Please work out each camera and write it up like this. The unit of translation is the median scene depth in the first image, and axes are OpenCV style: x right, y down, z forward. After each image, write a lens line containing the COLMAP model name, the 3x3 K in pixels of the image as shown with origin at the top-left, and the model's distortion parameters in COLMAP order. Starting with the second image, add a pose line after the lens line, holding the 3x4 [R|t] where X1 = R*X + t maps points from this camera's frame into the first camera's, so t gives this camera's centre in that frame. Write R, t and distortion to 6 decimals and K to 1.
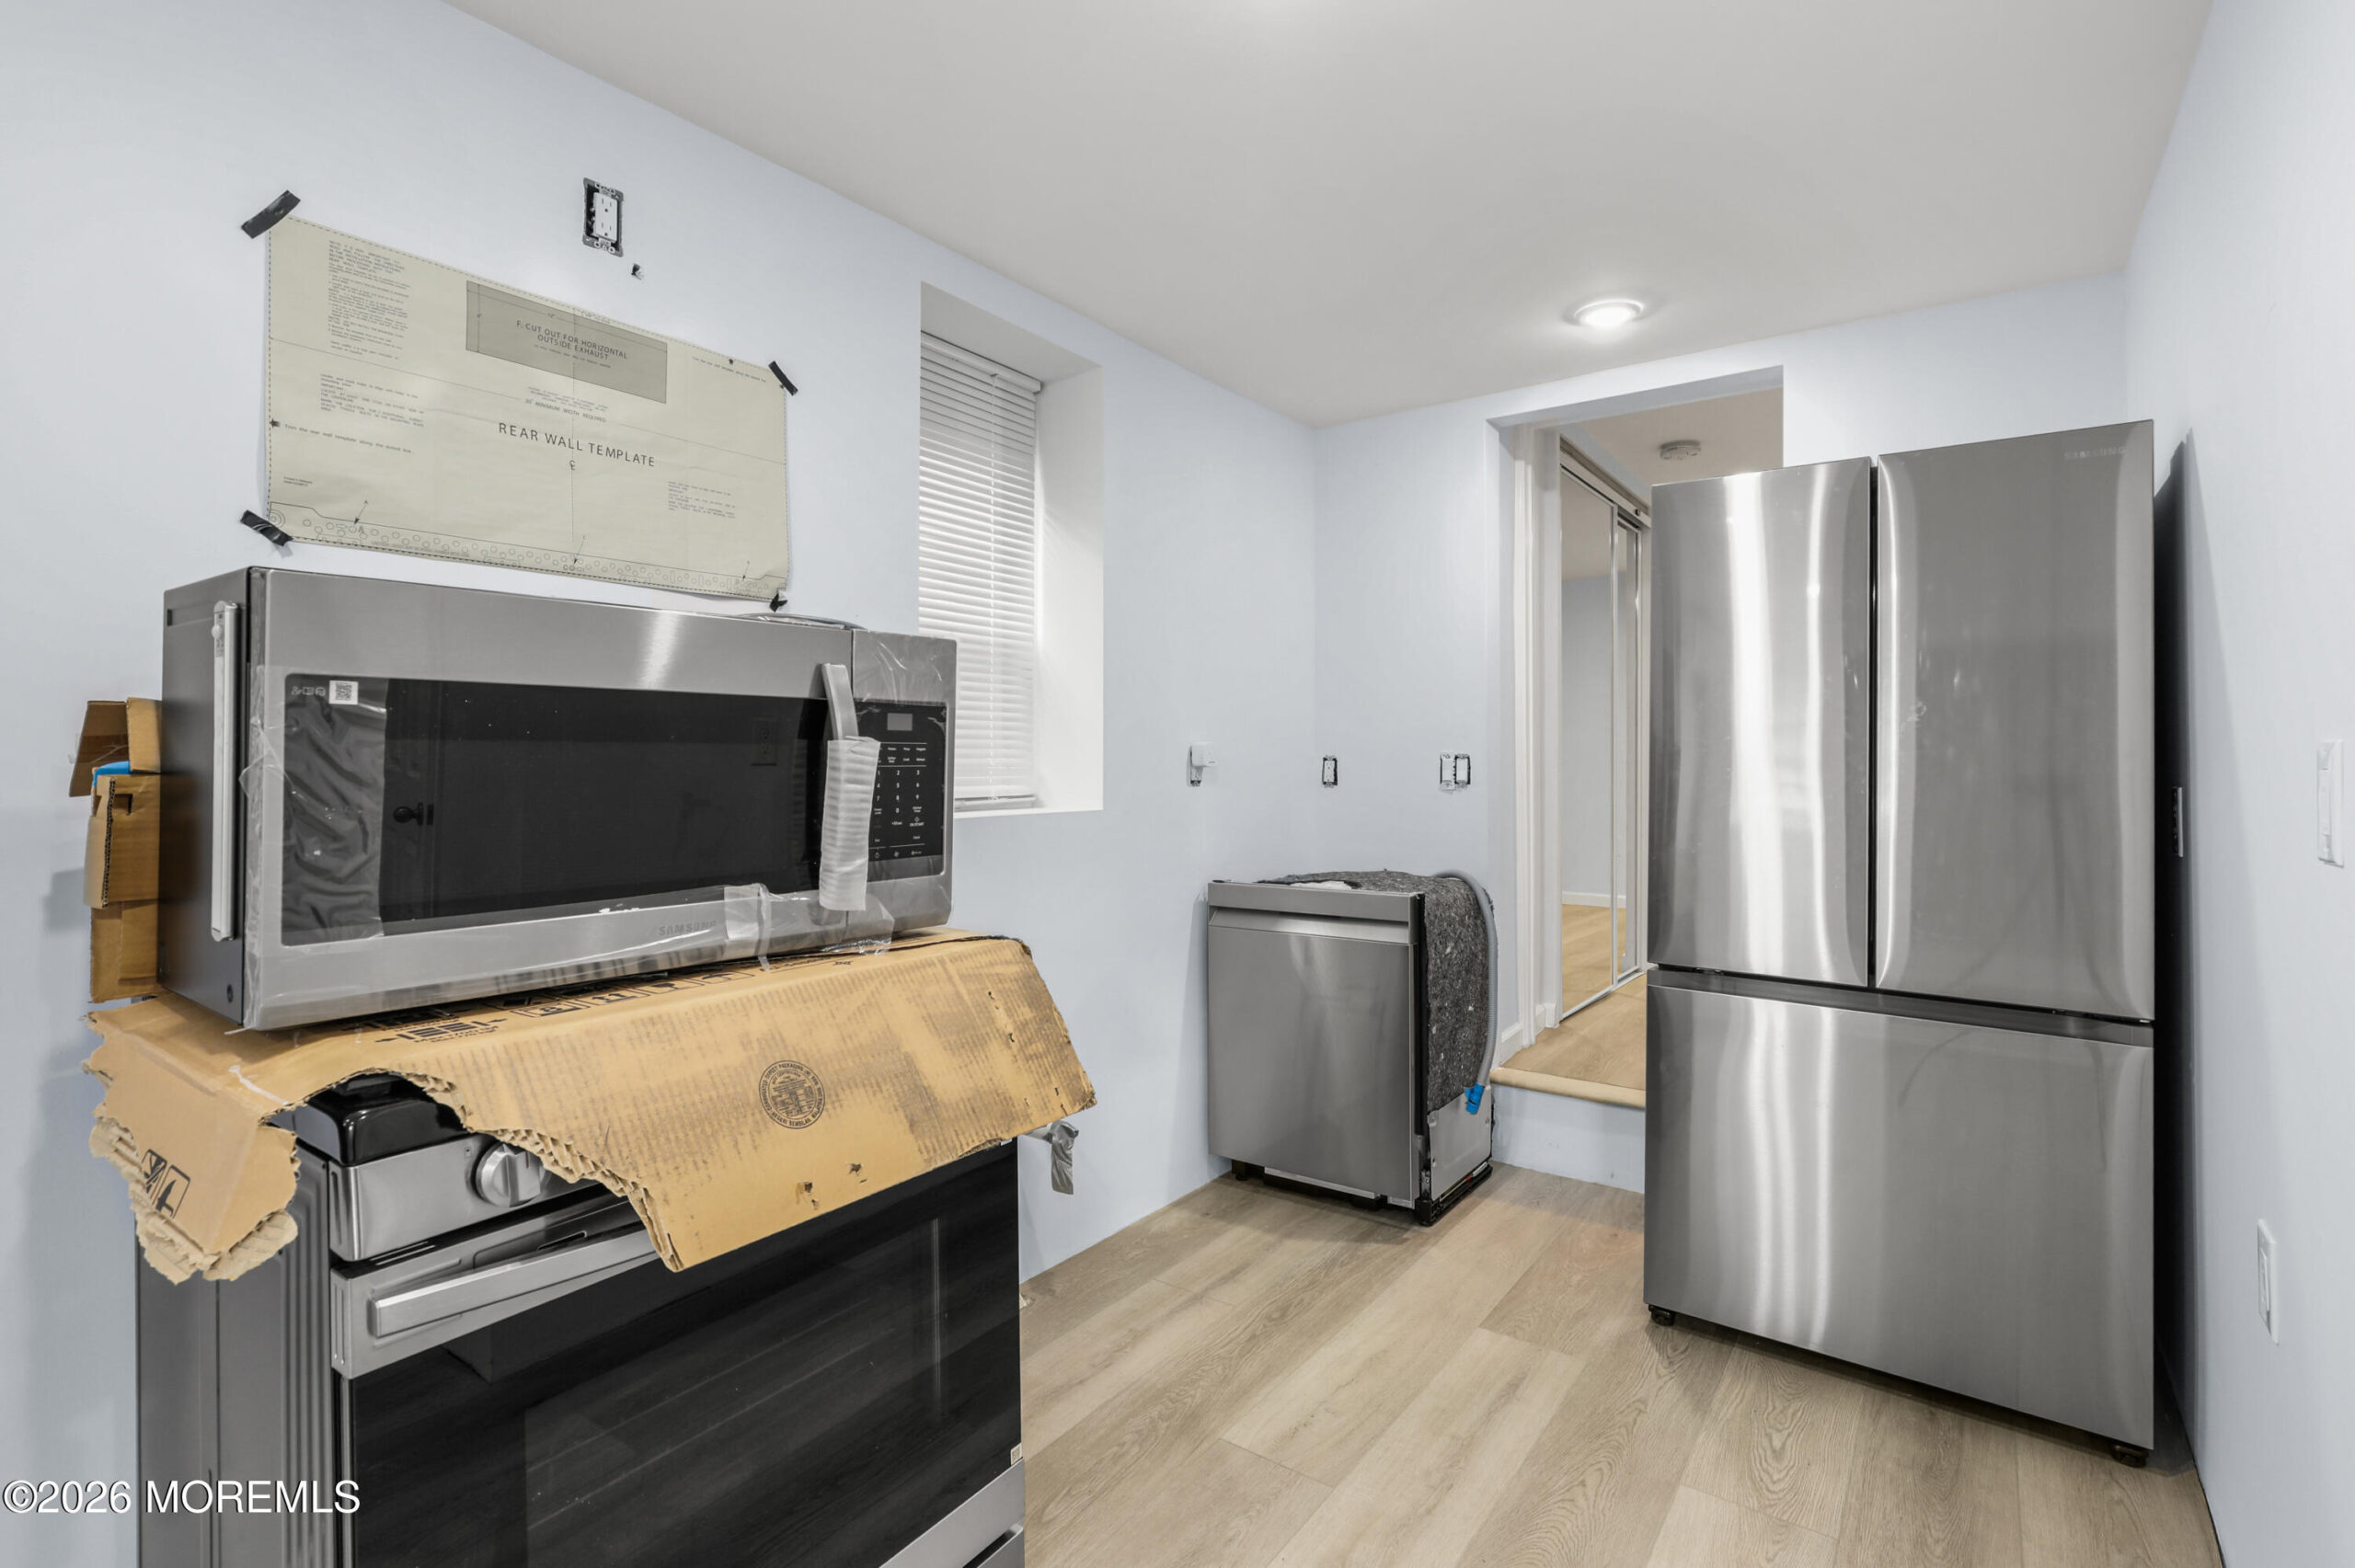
lens RADIAL K [[1095.3, 0, 1182.3], [0, 1095.3, 765.1], [0, 0, 1]] dist [0.000022, 0.000109]
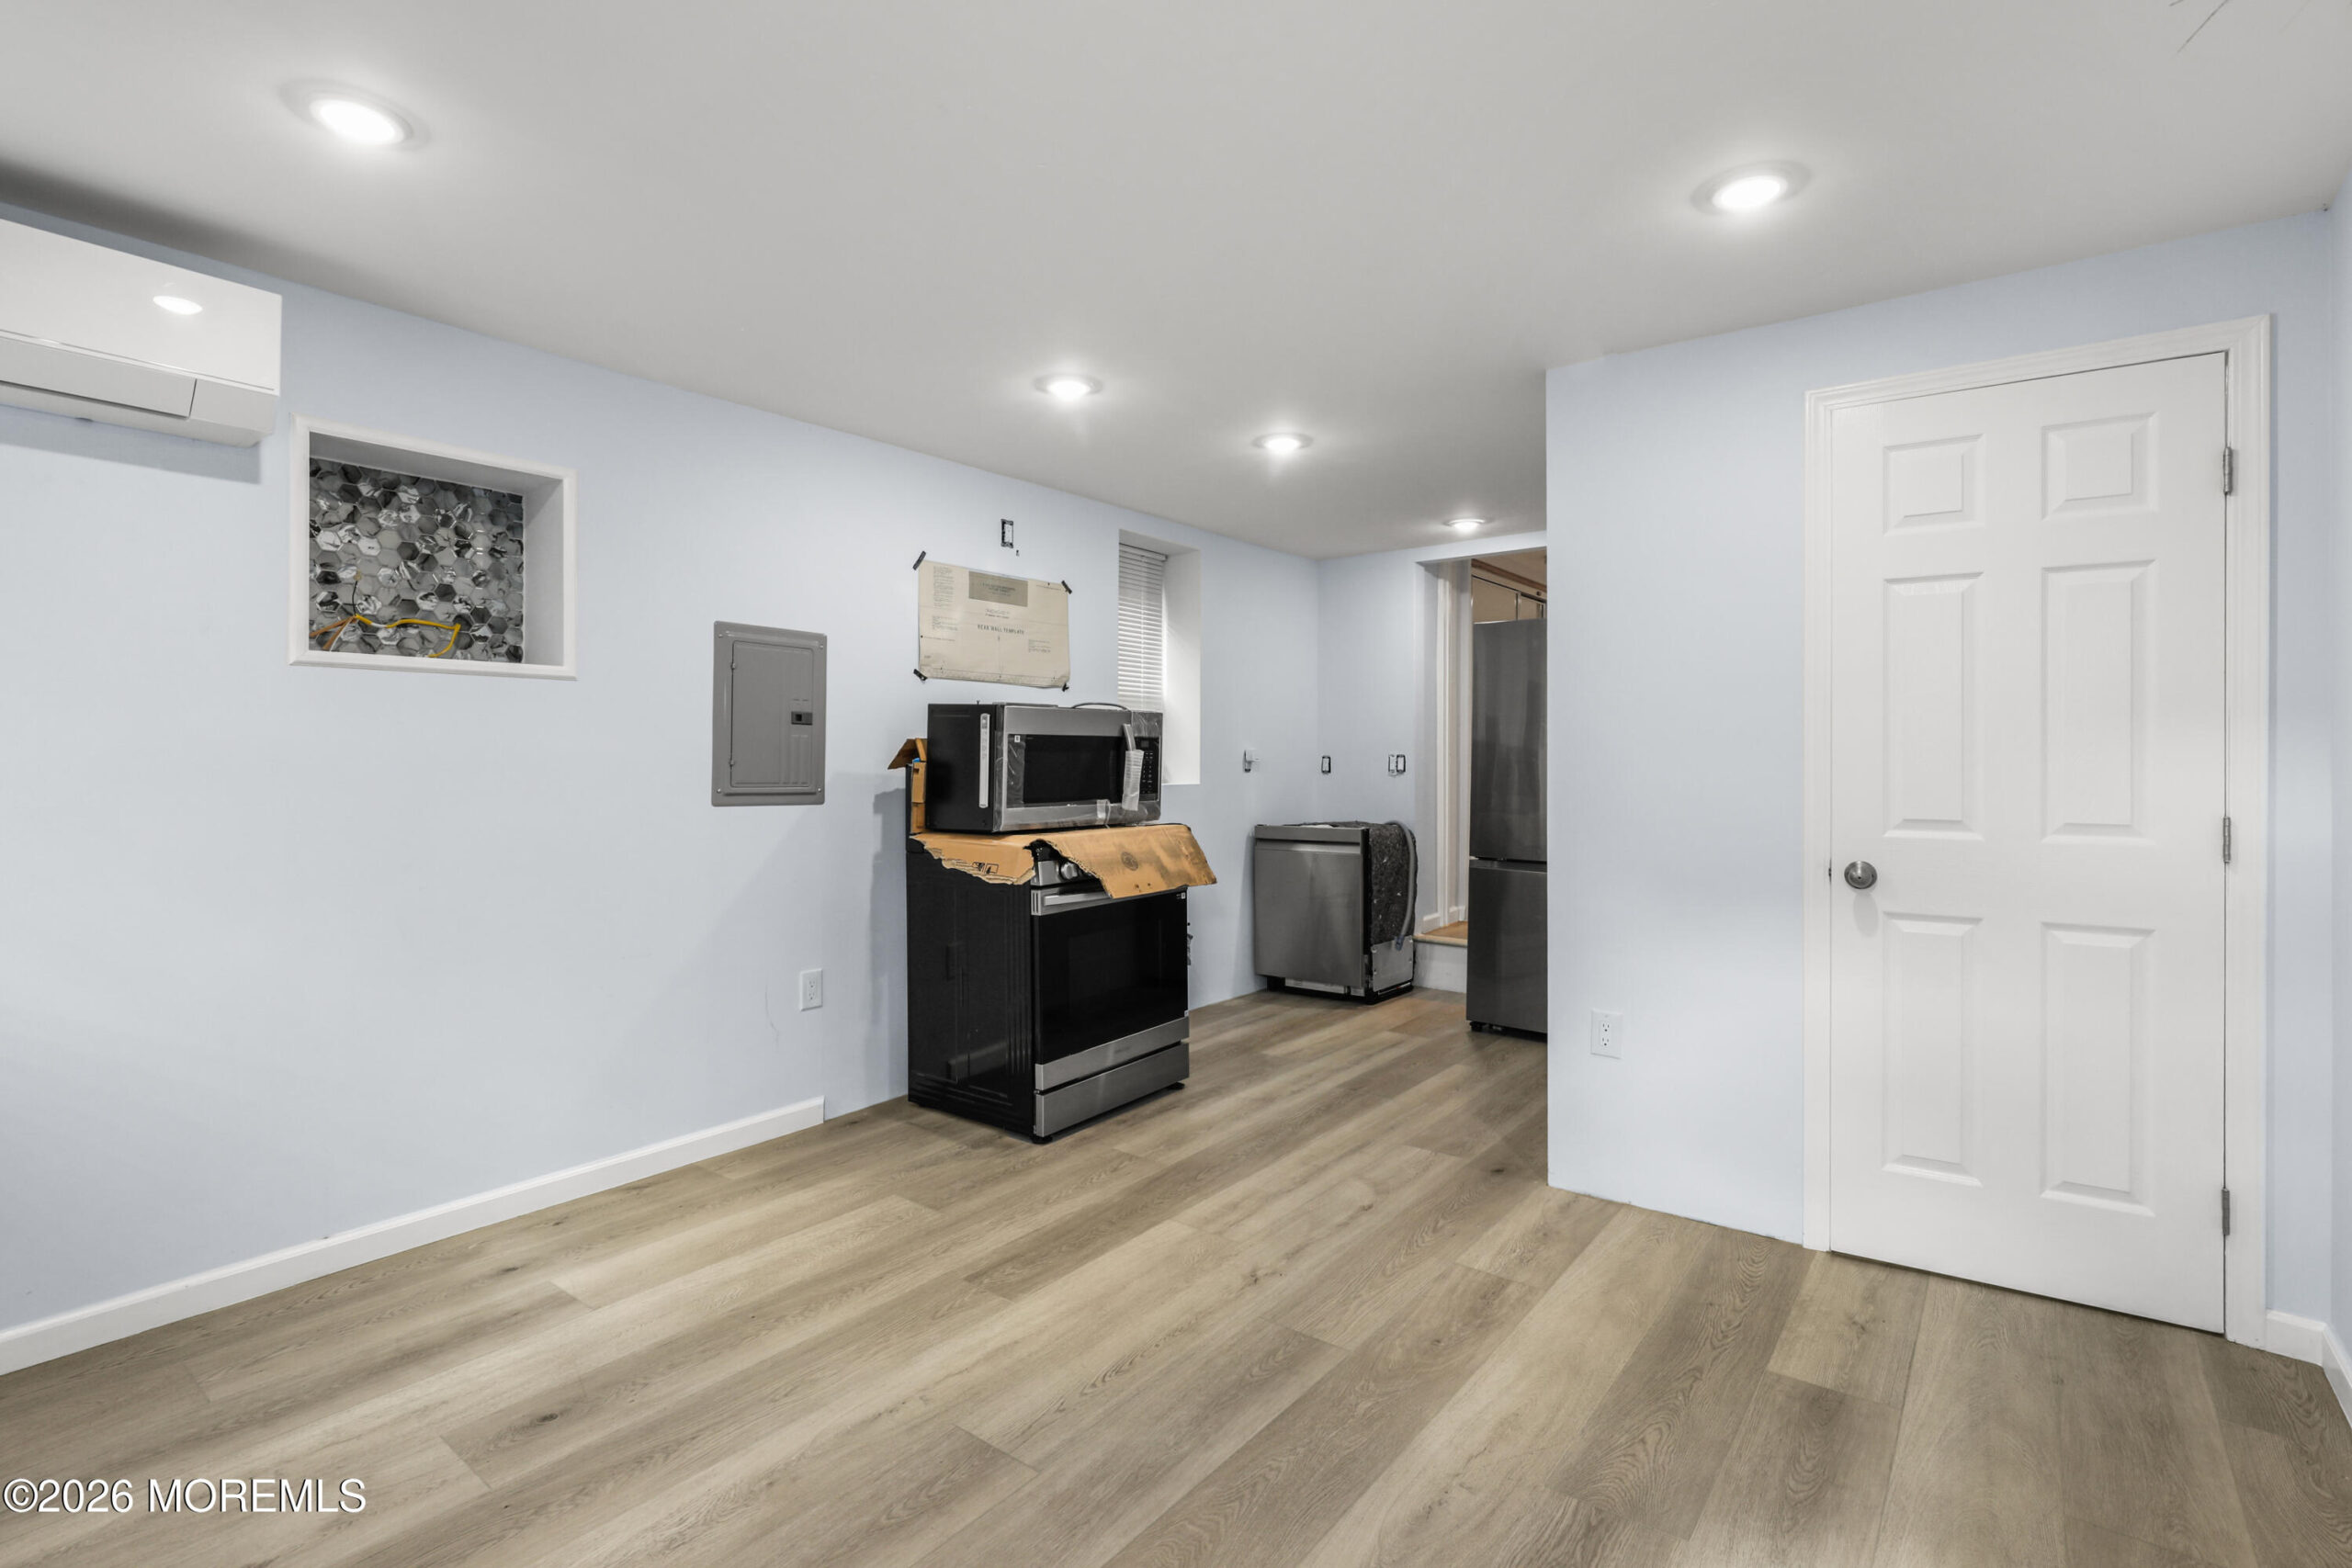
lens RADIAL K [[1093.9, 0, 1180.8], [0, 1093.9, 765.1], [0, 0, 1]] dist [0.000022, 0.000109]
pose [[0.999317, 0.002322, -0.036878, -0.055176], [-0.002222, 0.999994, 0.002742, 0.004839], [0.036885, -0.002658, 0.999316, -1.410548]]
